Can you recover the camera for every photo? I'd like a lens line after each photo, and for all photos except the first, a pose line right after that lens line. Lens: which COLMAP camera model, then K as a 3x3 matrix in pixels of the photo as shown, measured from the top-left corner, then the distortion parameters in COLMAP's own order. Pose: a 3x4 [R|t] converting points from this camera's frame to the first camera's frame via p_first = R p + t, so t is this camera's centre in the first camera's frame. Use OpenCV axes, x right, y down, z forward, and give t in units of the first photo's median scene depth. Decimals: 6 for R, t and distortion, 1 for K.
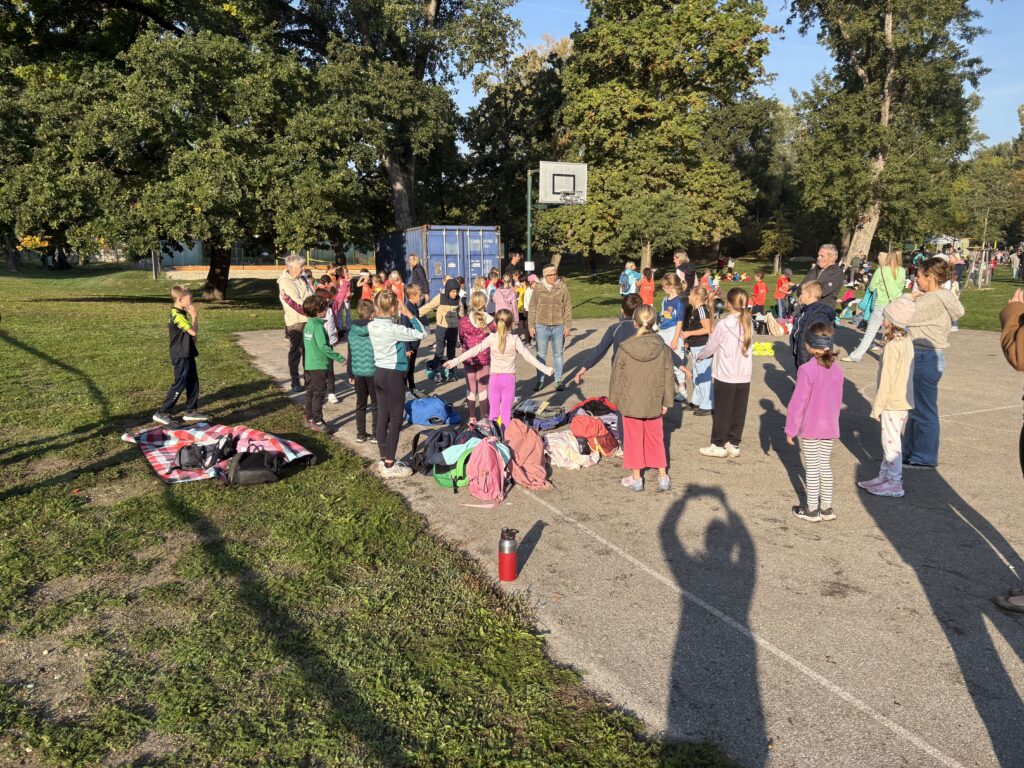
lens RADIAL K [[784.9, 0, 510.9], [0, 784.9, 384.8], [0, 0, 1]] dist [0.037183, -0.034978]
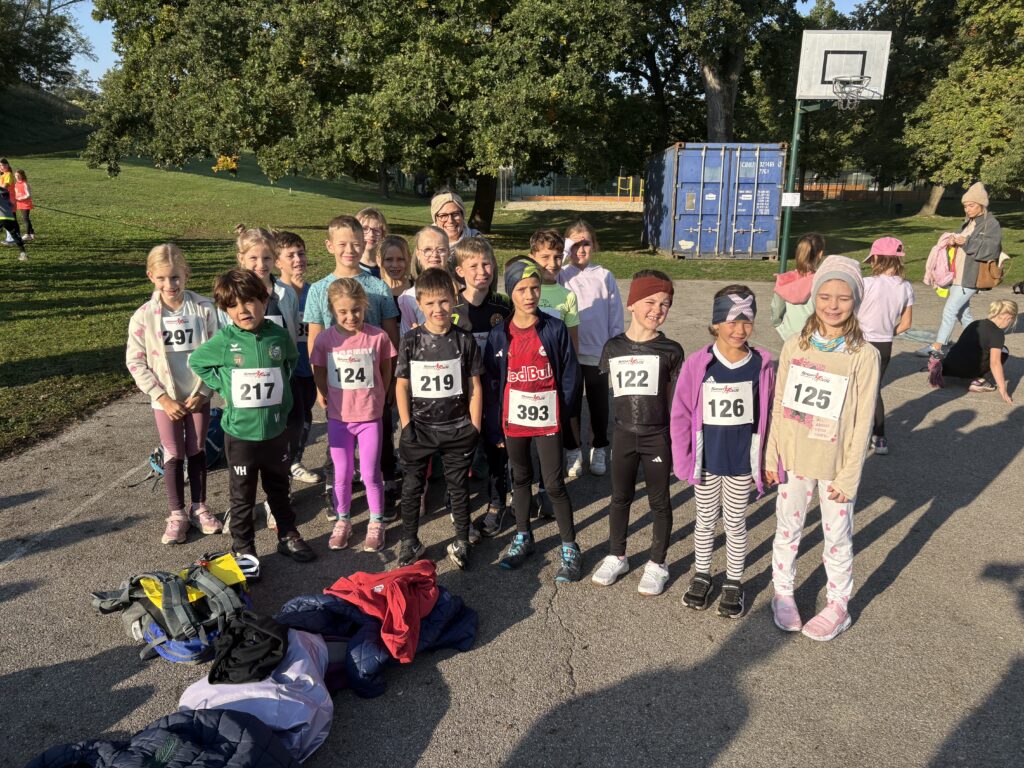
lens RADIAL K [[784.9, 0, 512.6], [0, 784.9, 384.1], [0, 0, 1]] dist [0.037183, -0.034978]
pose [[0.893427, 0.120664, -0.432698, 0.104711], [-0.085071, 0.991266, 0.100774, -0.034991], [0.441079, -0.053224, 0.895889, 0.234207]]
